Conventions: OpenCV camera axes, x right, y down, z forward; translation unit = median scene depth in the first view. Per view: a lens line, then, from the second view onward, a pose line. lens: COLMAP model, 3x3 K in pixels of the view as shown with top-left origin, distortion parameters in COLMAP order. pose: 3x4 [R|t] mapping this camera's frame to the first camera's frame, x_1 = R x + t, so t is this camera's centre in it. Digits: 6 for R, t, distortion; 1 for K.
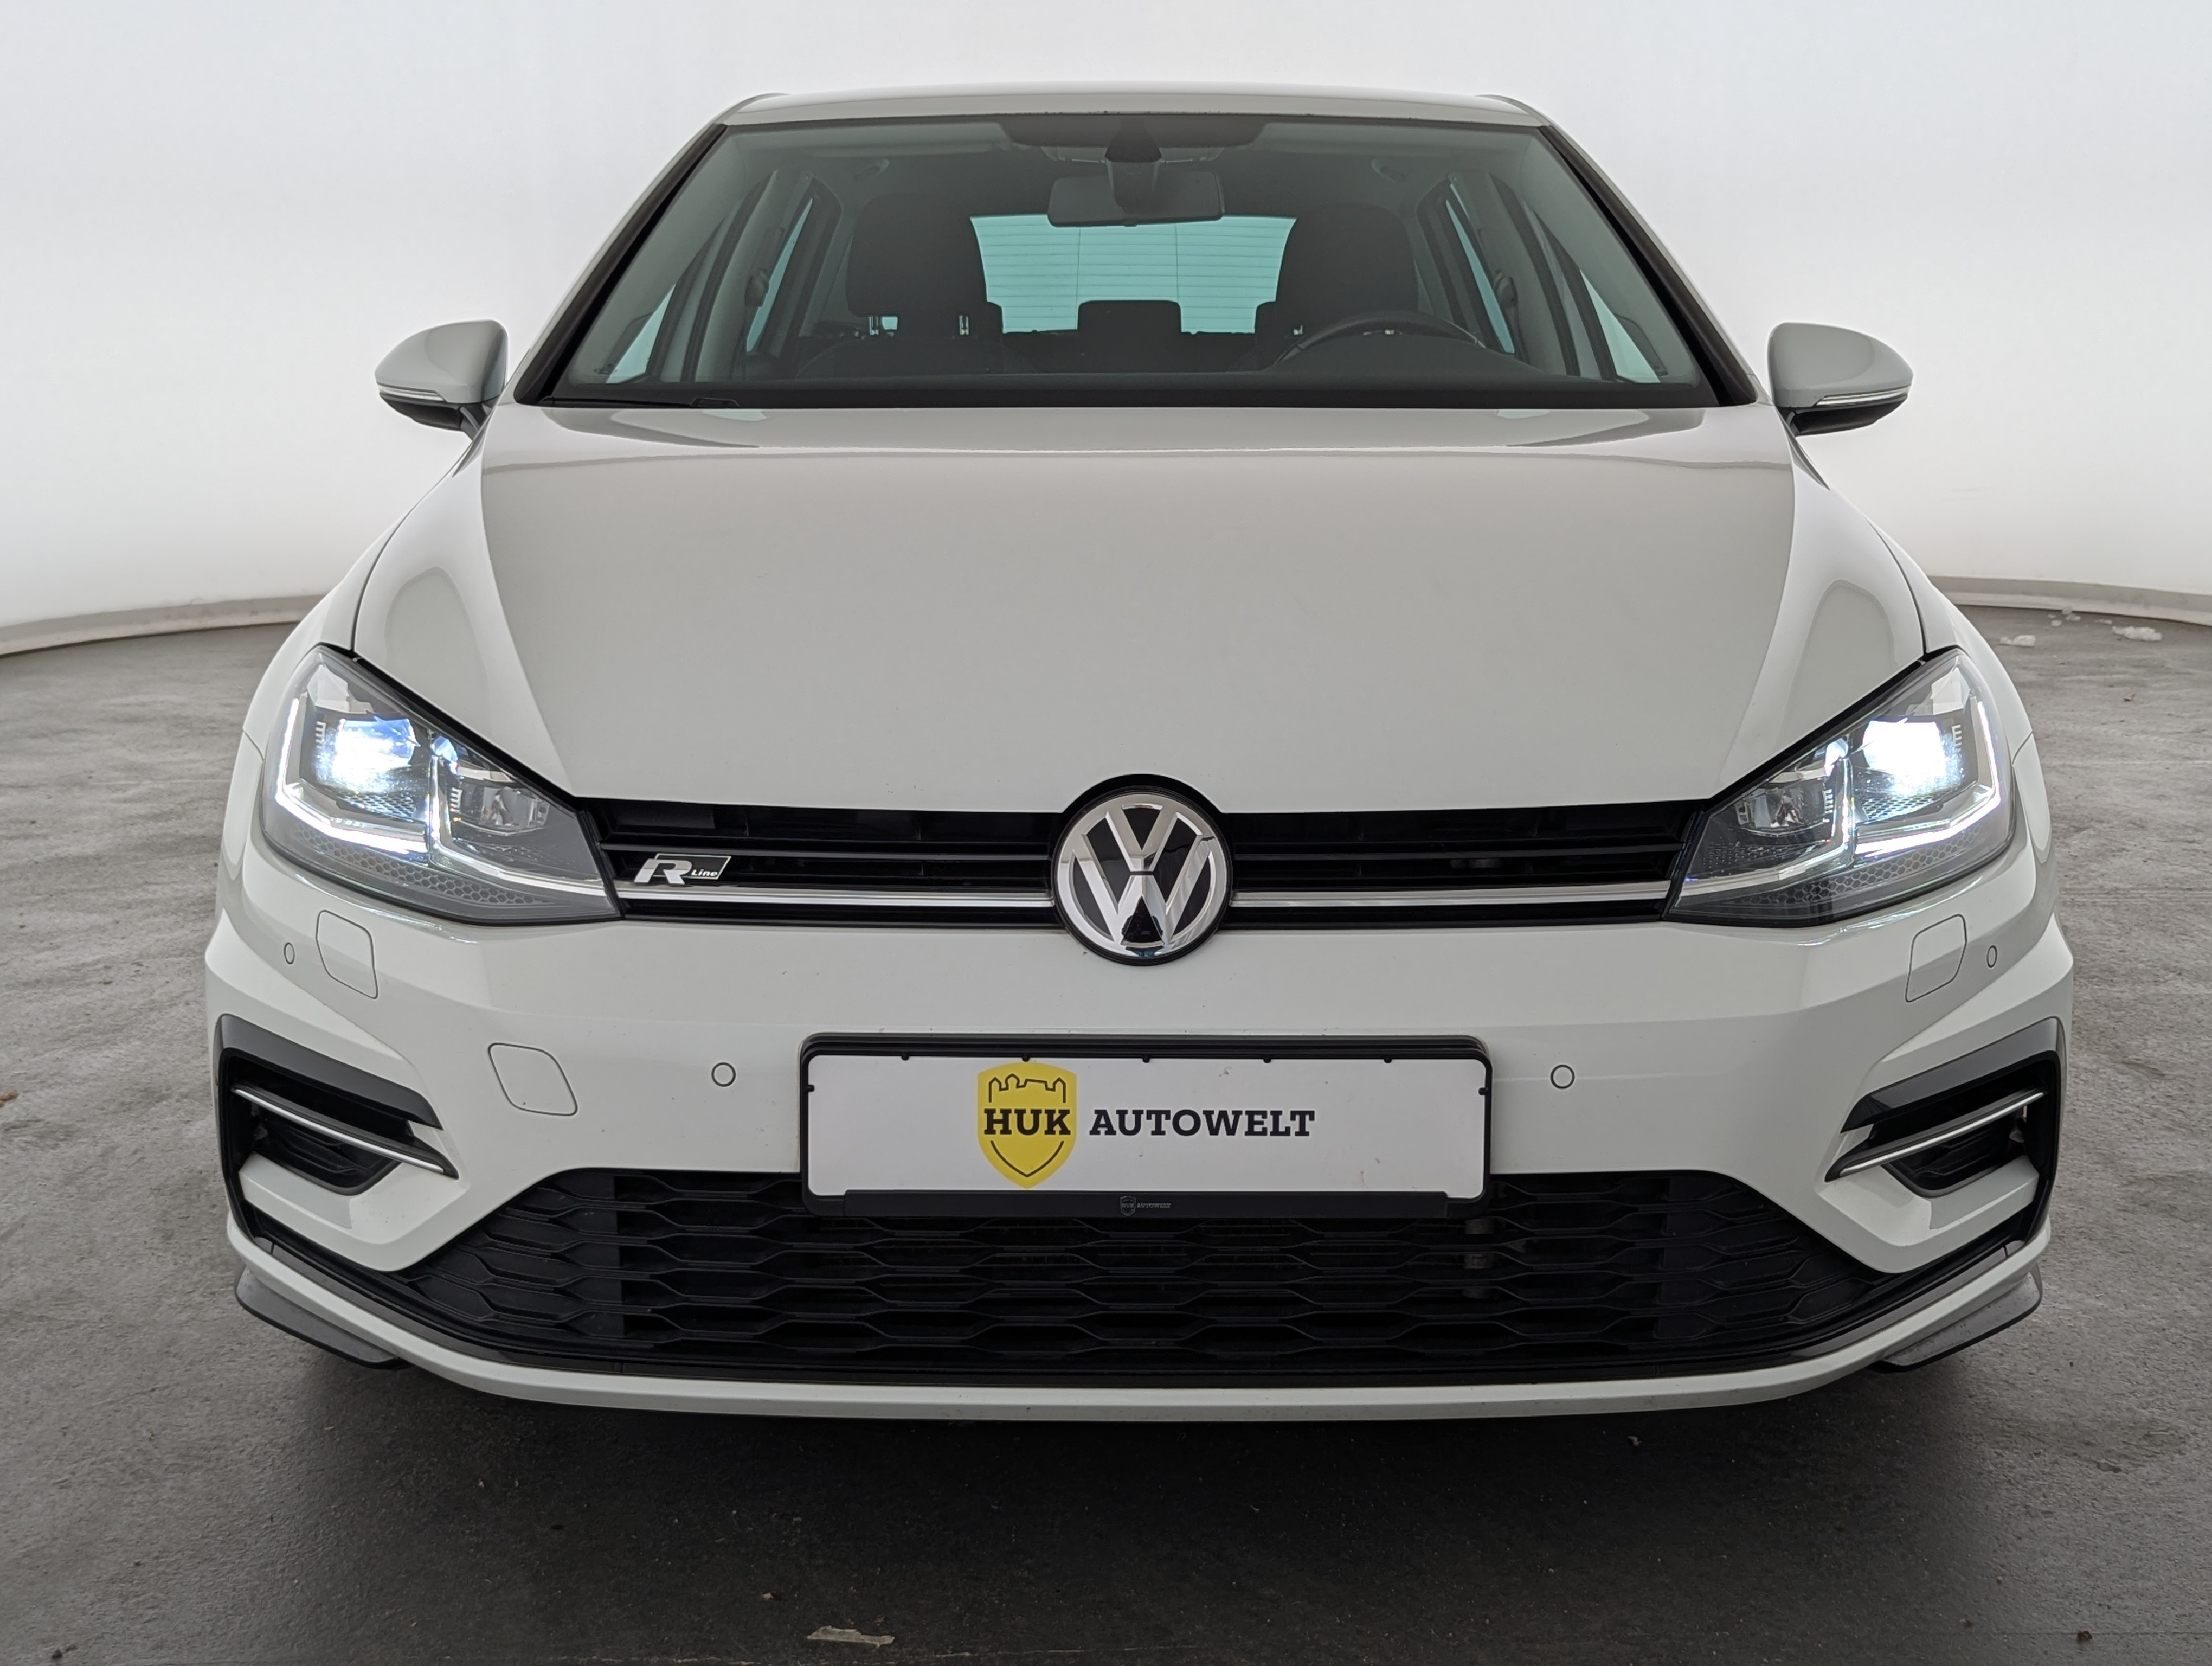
lens RADIAL K [[2058.9, 0, 1114.3], [0, 2058.9, 846.9], [0, 0, 1]] dist [0.018902, 0.000000]
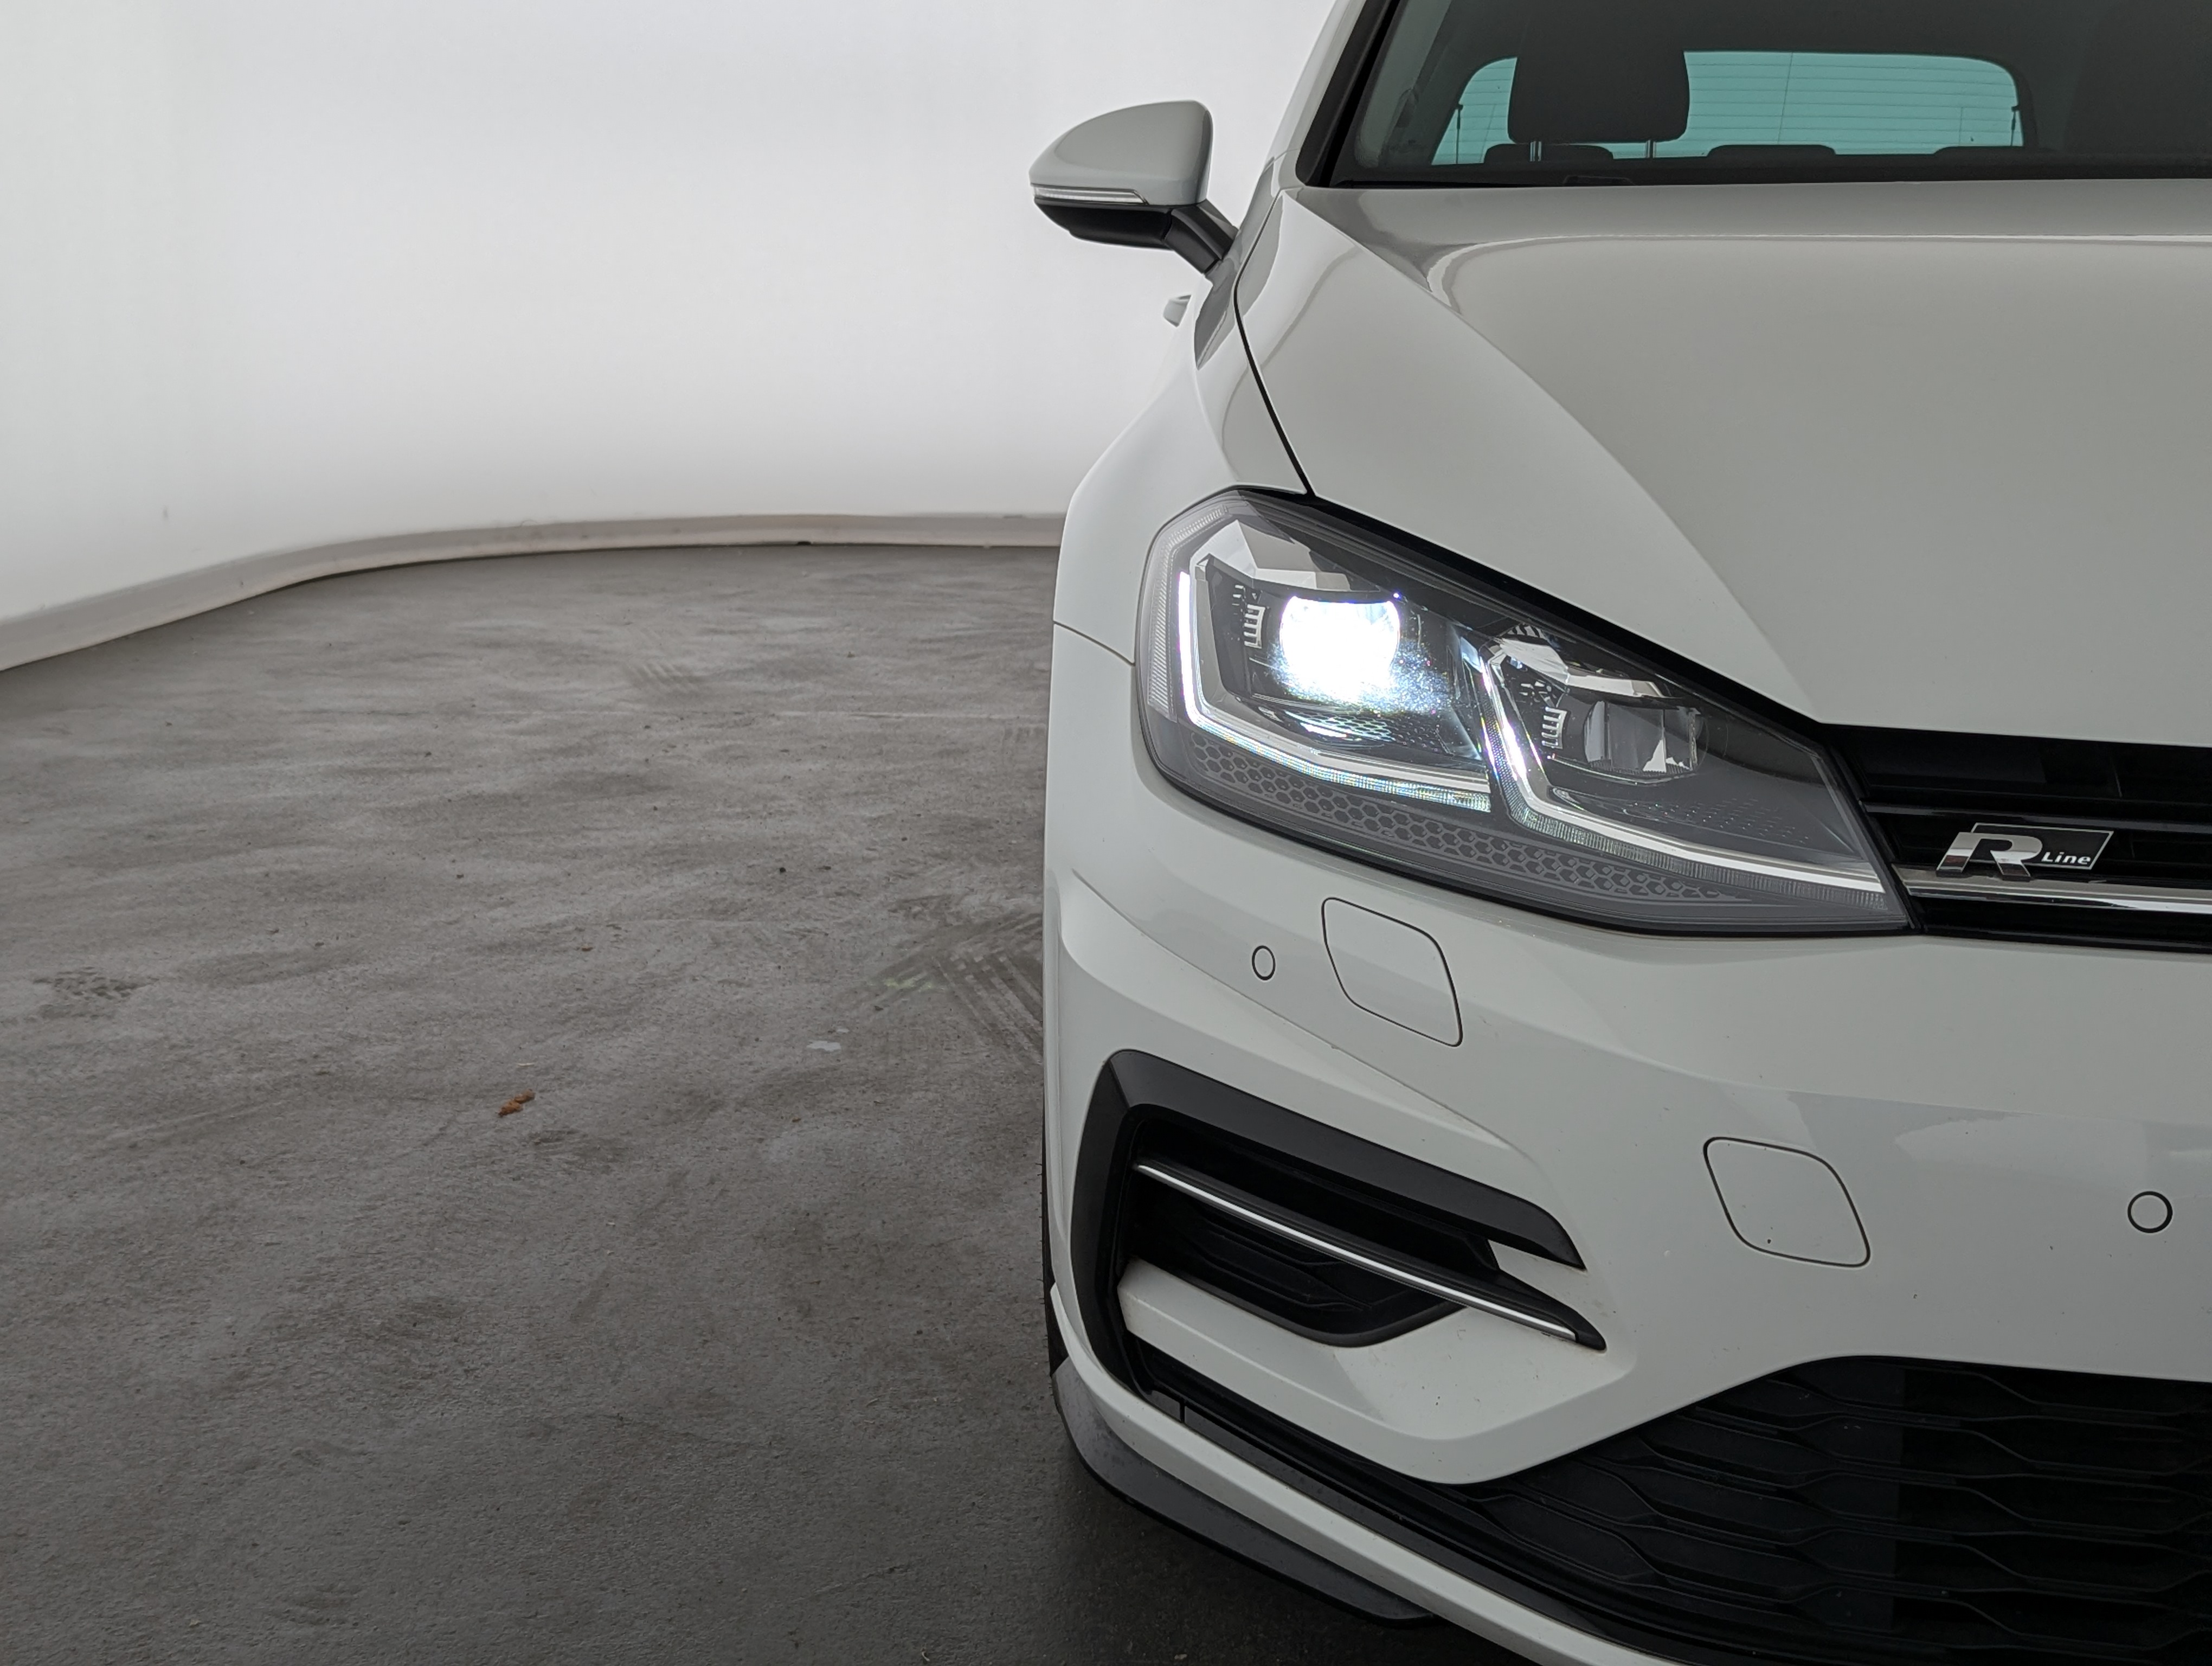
lens RADIAL K [[2058.9, 0, 1184.9], [0, 2058.9, 850.6], [0, 0, 1]] dist [0.018902, 0.000000]
pose [[0.997910, 0.029172, -0.057660, -0.394194], [-0.028025, 0.999395, 0.020614, 0.005265], [0.058227, -0.018955, 0.998123, 0.377841]]
